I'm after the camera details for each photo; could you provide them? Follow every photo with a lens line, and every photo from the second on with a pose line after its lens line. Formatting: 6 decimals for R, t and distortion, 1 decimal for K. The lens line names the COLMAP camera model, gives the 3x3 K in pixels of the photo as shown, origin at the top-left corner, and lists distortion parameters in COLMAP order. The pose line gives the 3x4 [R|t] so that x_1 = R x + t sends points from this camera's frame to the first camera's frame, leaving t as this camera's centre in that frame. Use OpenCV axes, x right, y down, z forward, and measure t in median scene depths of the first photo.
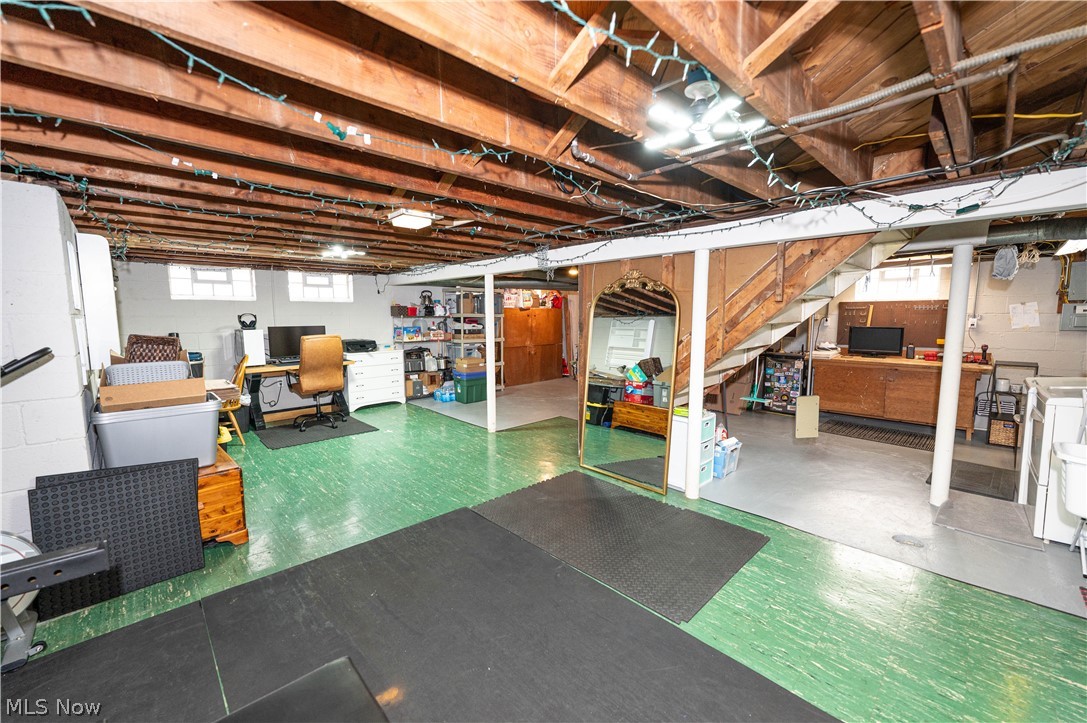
lens RADIAL K [[430.8, 0, 541.2], [0, 430.8, 358.2], [0, 0, 1]] dist [-0.001207, 0.000360]
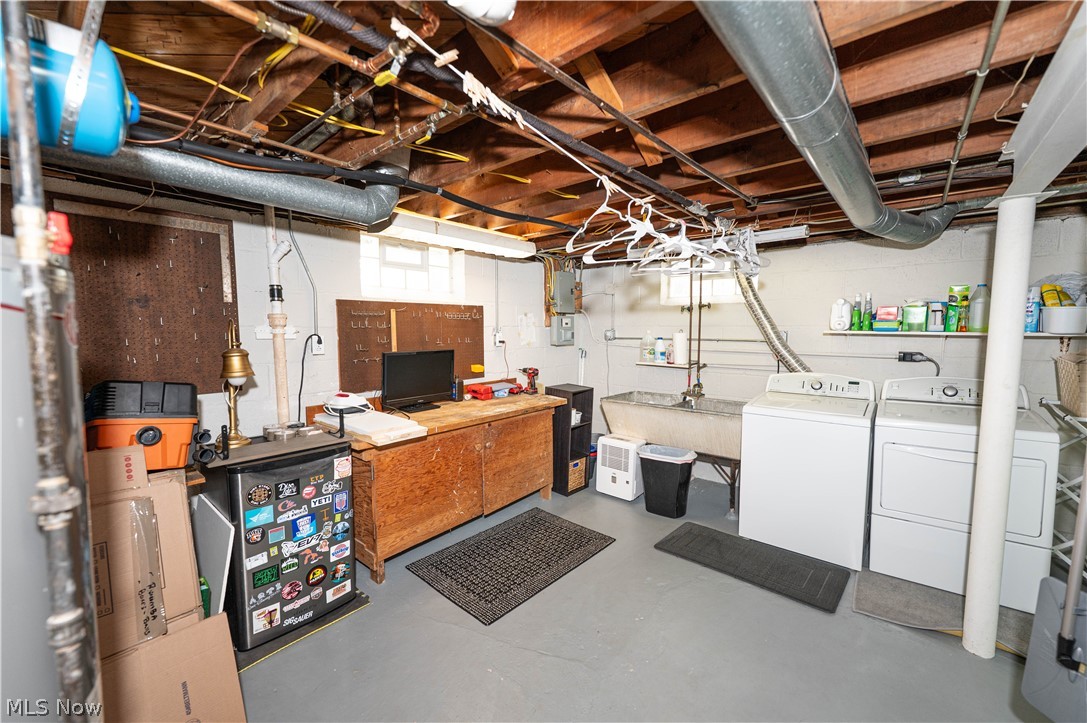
lens RADIAL K [[430.8, 0, 543.3], [0, 430.8, 362.9], [0, 0, 1]] dist [-0.001207, 0.000360]
pose [[-0.095409, -0.077427, 0.992422, 0.194036], [0.105526, 0.990566, 0.087427, -0.069788], [-0.989829, 0.113068, -0.086339, 0.708039]]
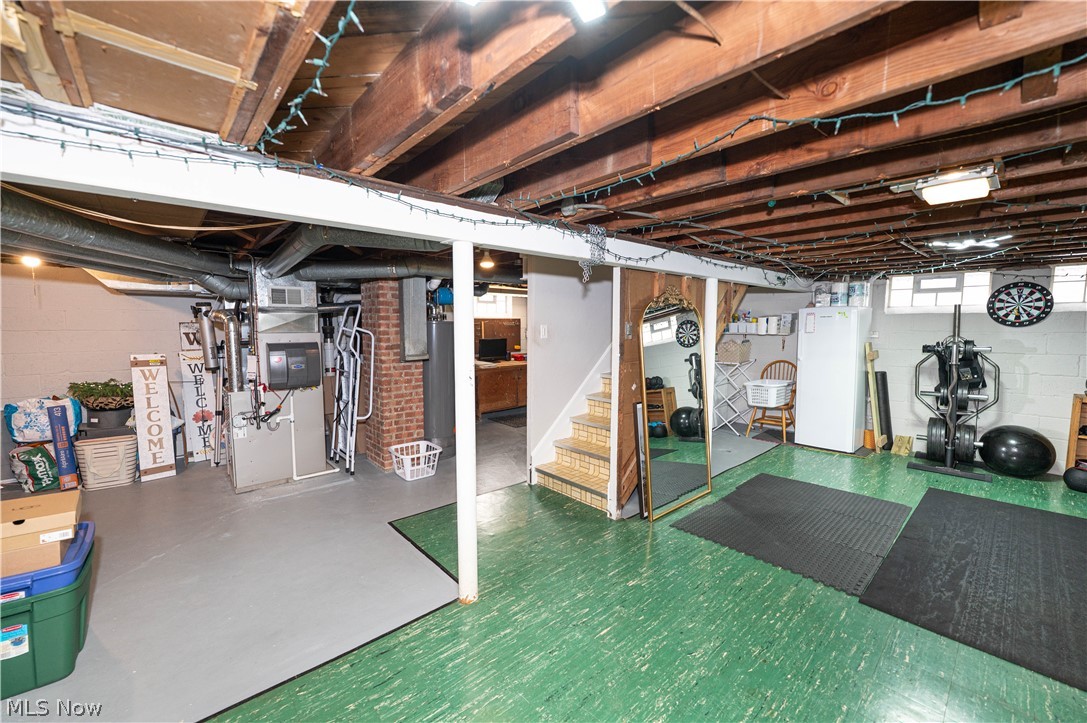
lens RADIAL K [[430.8, 0, 543.9], [0, 430.8, 362.2], [0, 0, 1]] dist [-0.001207, 0.000360]
pose [[0.037005, -0.083519, 0.995819, -0.382888], [0.102524, 0.991560, 0.079352, -0.070699], [-0.994042, 0.099159, 0.045255, 0.630193]]
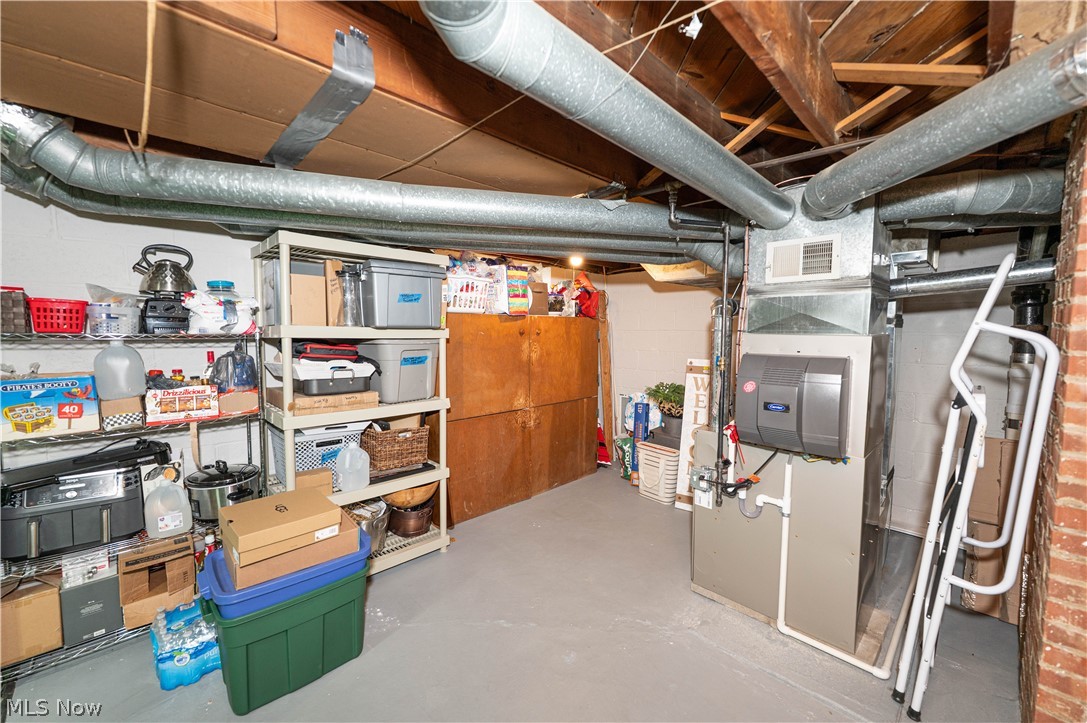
lens RADIAL K [[430.8, 0, 544.2], [0, 430.8, 360.8], [0, 0, 1]] dist [-0.001207, 0.000360]
pose [[0.999888, 0.005873, 0.013768, -0.016370], [-0.005445, 0.999506, -0.030963, -0.072370], [-0.013943, 0.030885, 0.999426, 0.709112]]
